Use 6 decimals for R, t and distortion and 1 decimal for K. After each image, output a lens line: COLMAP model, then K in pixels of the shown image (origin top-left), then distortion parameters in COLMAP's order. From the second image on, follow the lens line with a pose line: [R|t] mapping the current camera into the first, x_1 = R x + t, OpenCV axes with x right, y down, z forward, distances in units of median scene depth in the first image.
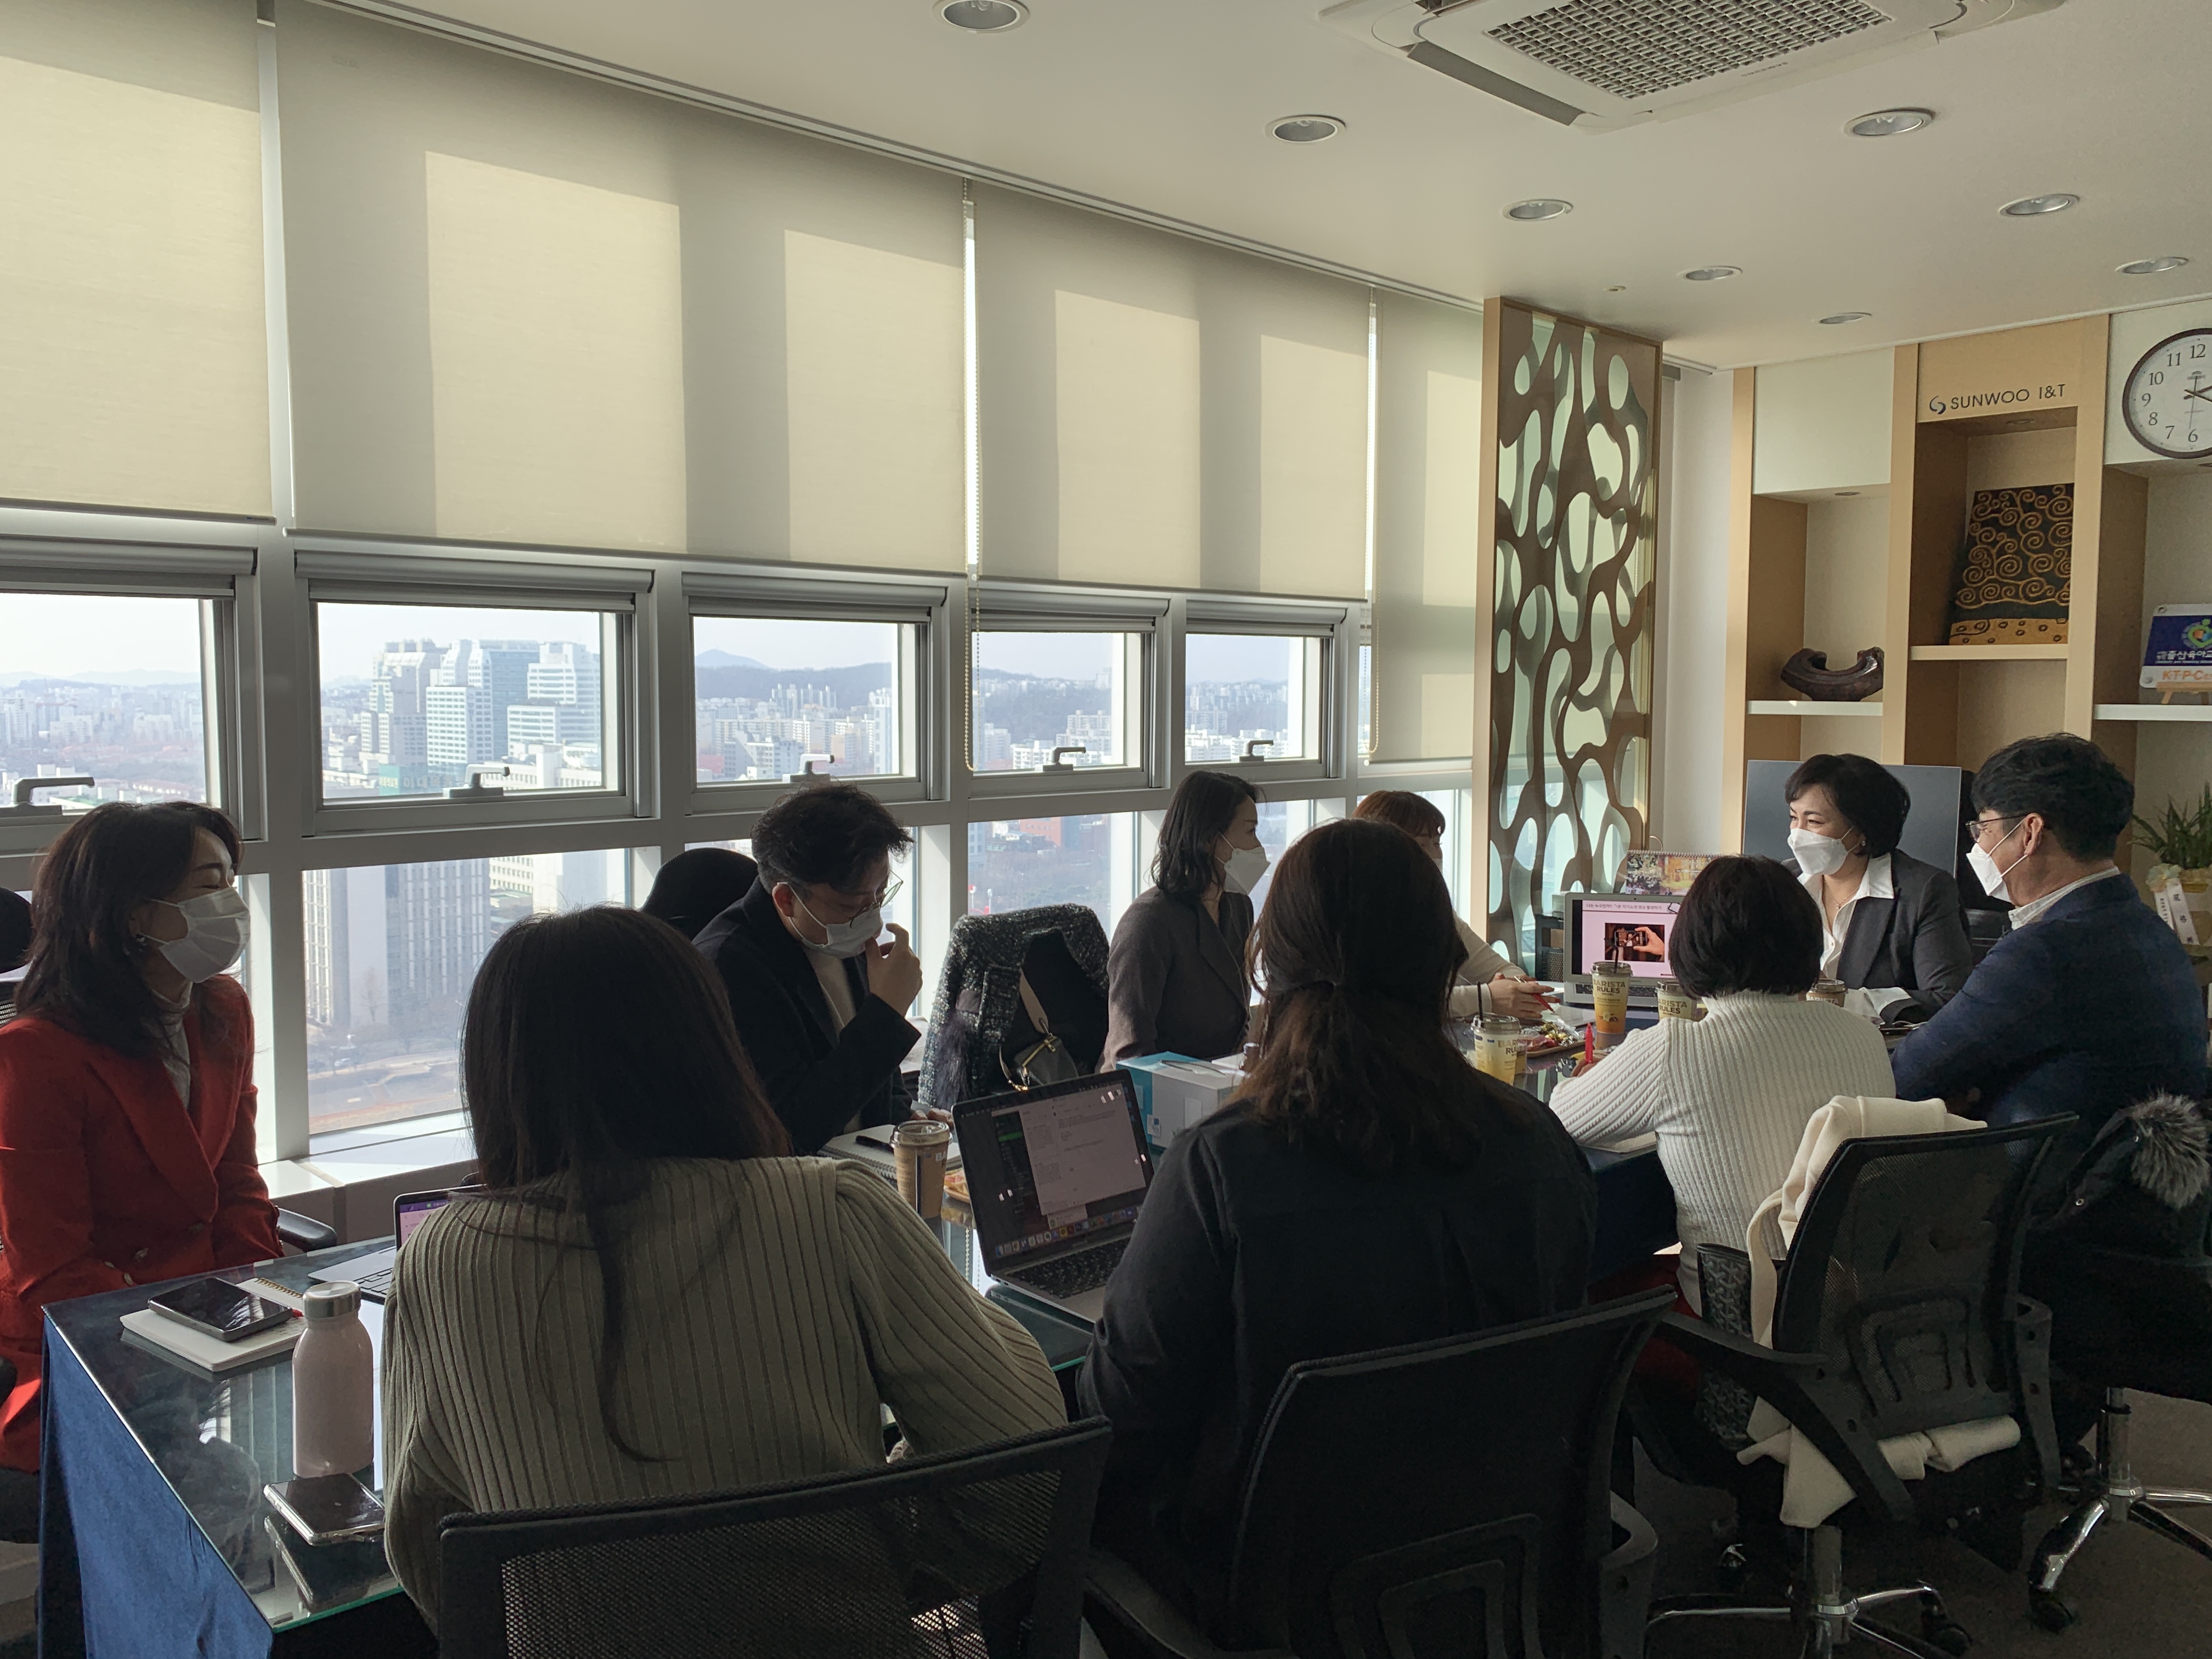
lens RADIAL K [[1603.5, 0, 1106.0], [0, 1603.5, 829.5], [0, 0, 1]] dist [0.006921, -0.083848]
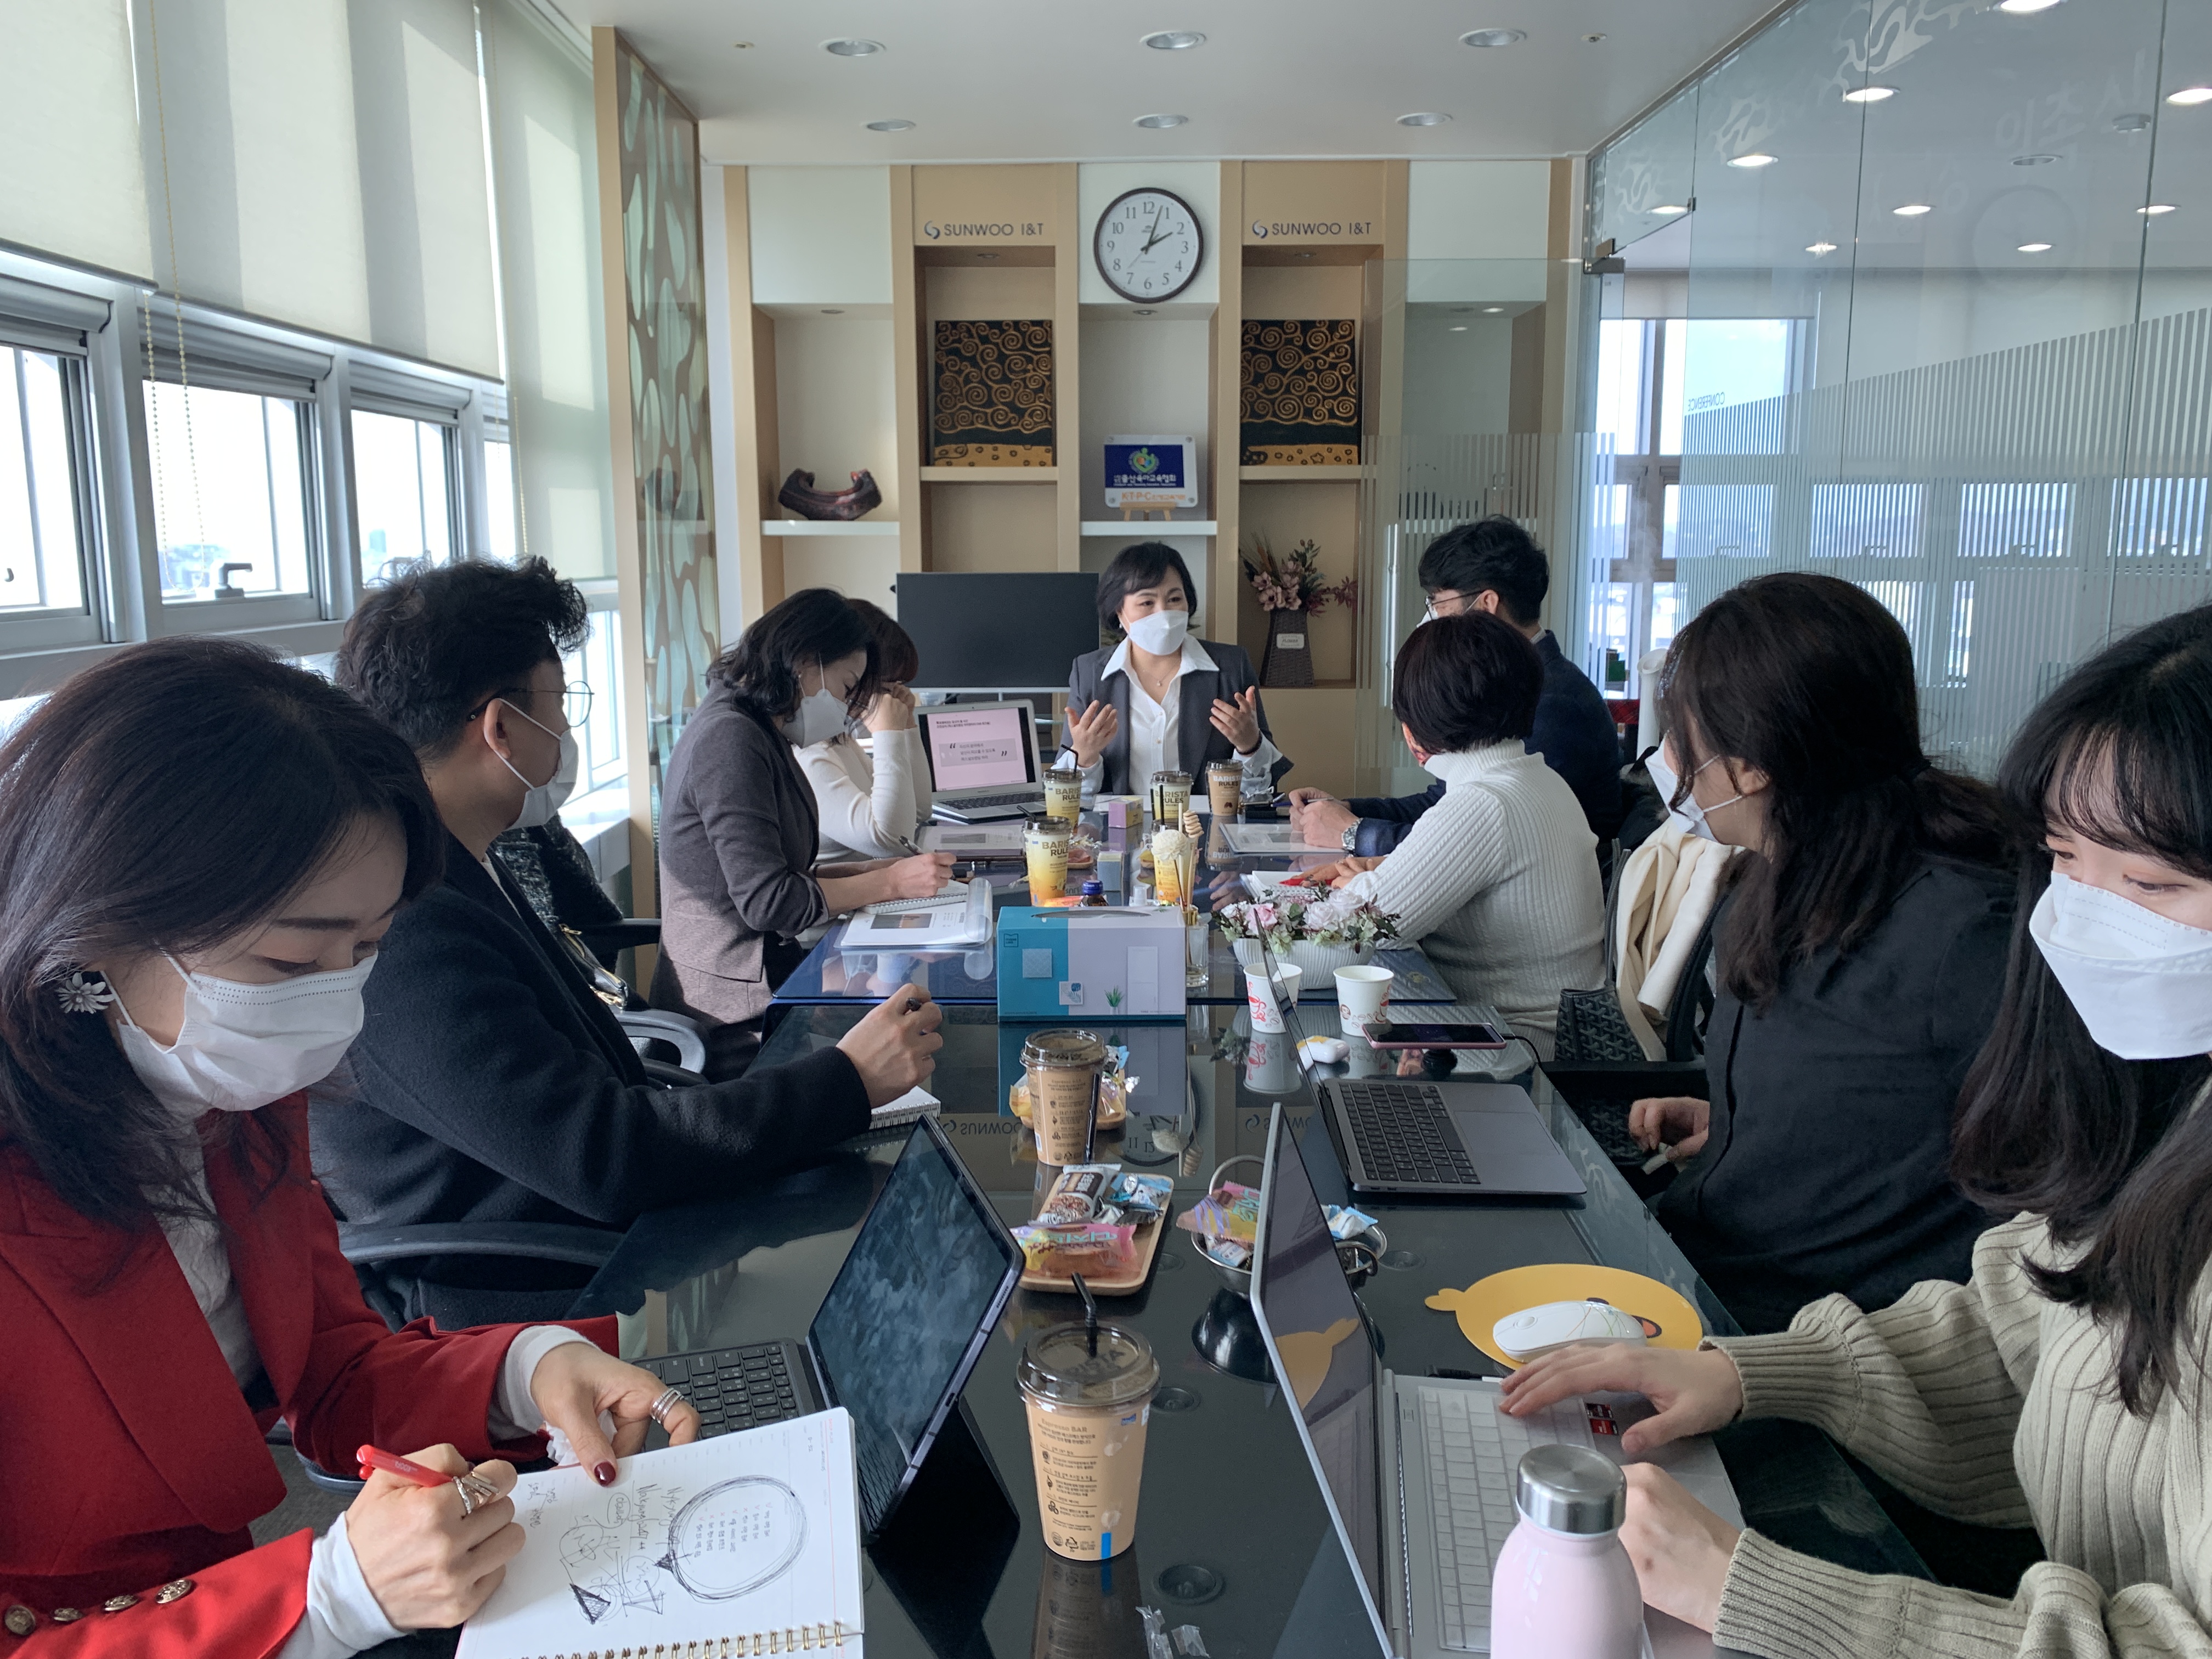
lens RADIAL K [[1640.5, 0, 1106.0], [0, 1640.5, 829.5], [0, 0, 1]] dist [0.005227, 0.003334]
pose [[0.669583, -0.129315, 0.731394, -0.240727], [0.064292, 0.991122, 0.116378, 0.003478], [-0.739950, -0.030902, 0.671952, 0.188029]]
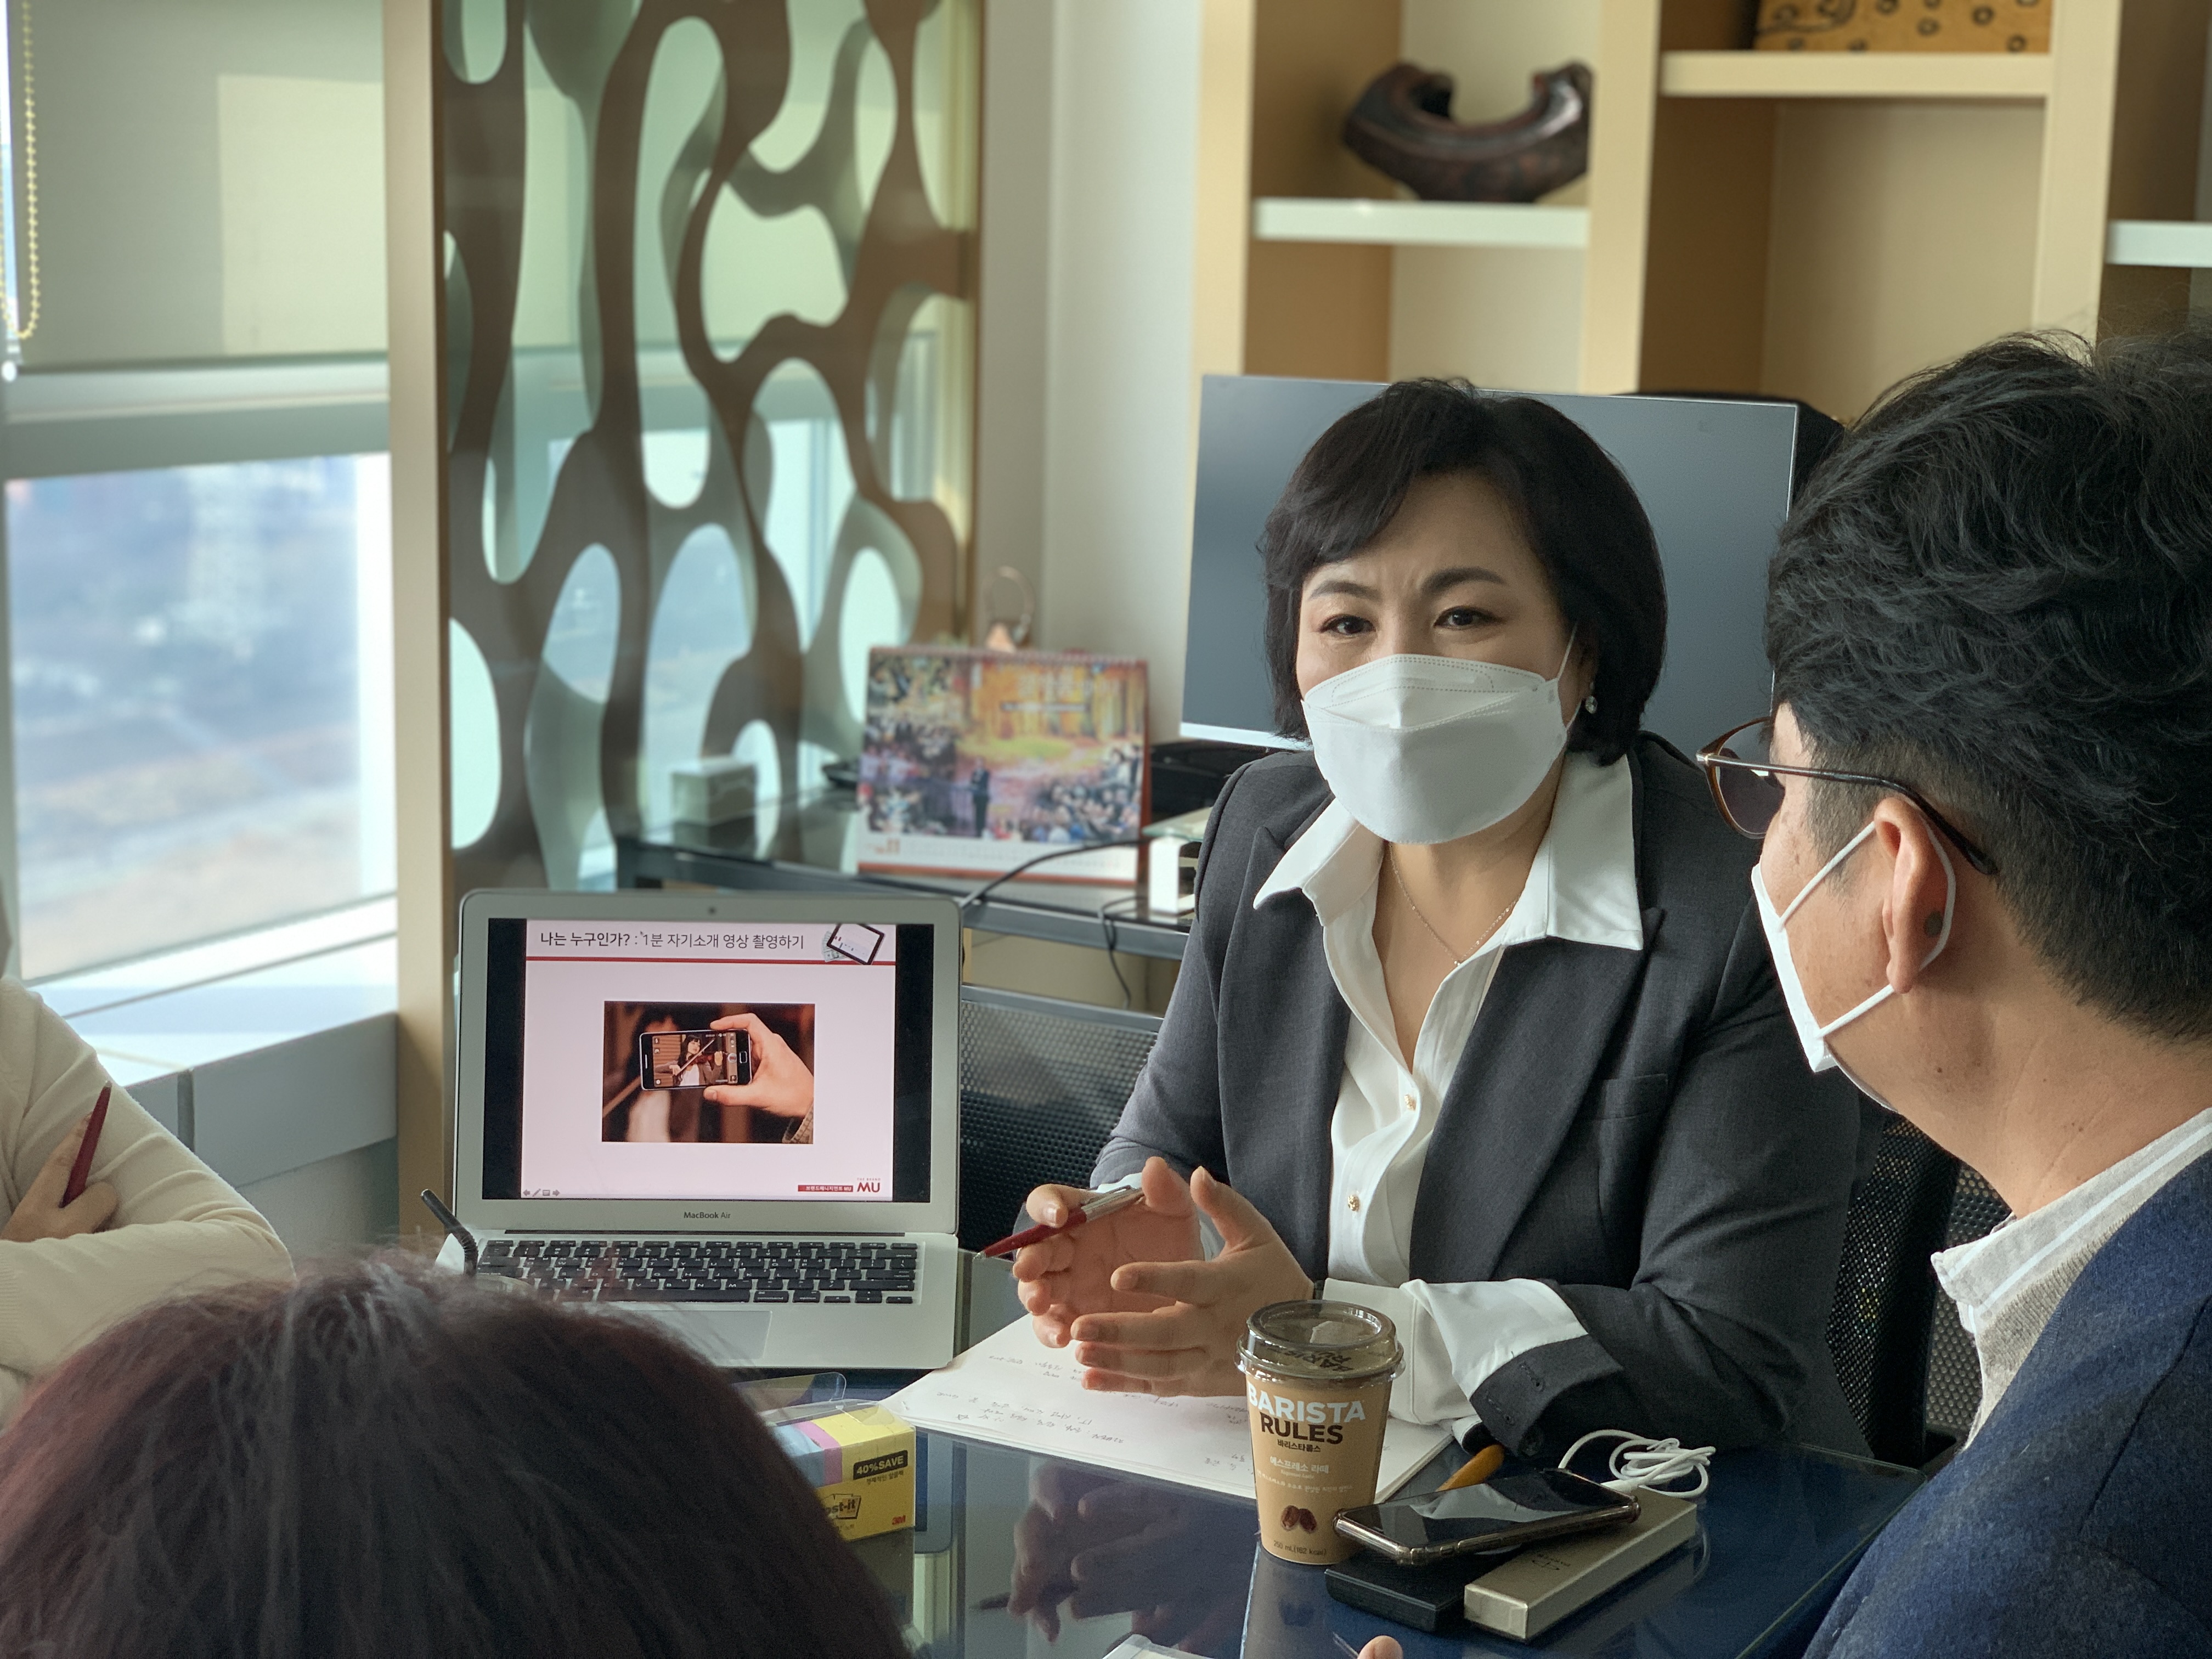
lens RADIAL K [[3184.0, 0, 1106.0], [0, 3184.0, 829.5], [0, 0, 1]] dist [0.111000, -0.028383]
pose [[0.955487, -0.033087, 0.293173, 0.165680], [-0.000210, 0.993615, 0.112822, -0.021800], [-0.295035, -0.107862, 0.949379, 0.330237]]
